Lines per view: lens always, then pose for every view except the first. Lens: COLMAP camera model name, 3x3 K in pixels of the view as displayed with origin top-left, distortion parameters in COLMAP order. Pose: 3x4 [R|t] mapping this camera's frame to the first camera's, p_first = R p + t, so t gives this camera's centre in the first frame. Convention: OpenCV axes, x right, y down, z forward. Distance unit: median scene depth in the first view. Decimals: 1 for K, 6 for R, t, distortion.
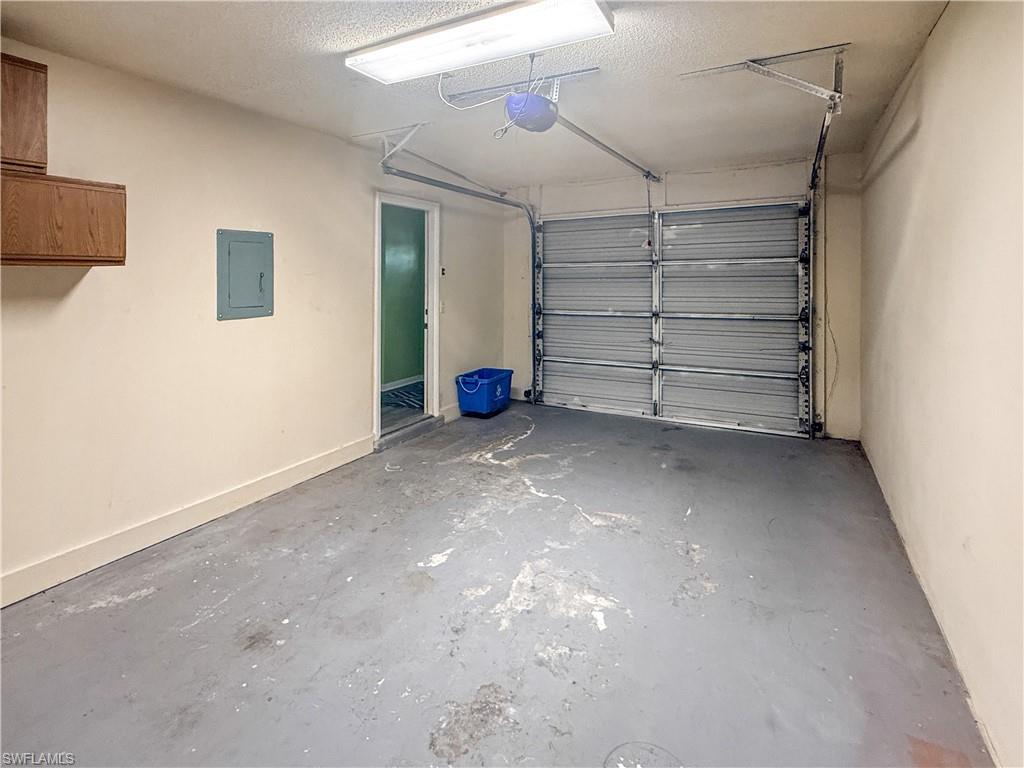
lens RADIAL K [[495.5, 0, 538.8], [0, 495.5, 383.9], [0, 0, 1]] dist [0.002904, 0.000204]
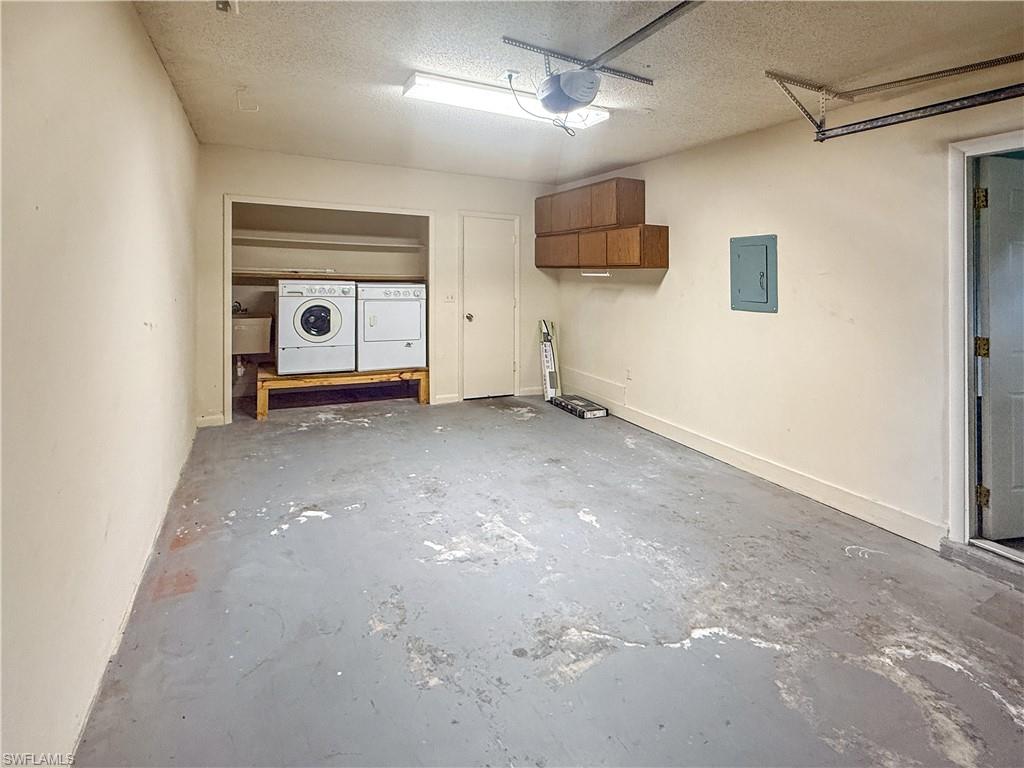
lens RADIAL K [[495.5, 0, 538.8], [0, 495.5, 383.9], [0, 0, 1]] dist [0.002904, 0.000204]
pose [[-0.568722, 0.167777, -0.805236, 0.752613], [-0.191157, 0.925211, 0.327785, -0.296448], [0.800009, 0.340345, -0.494117, 1.401587]]
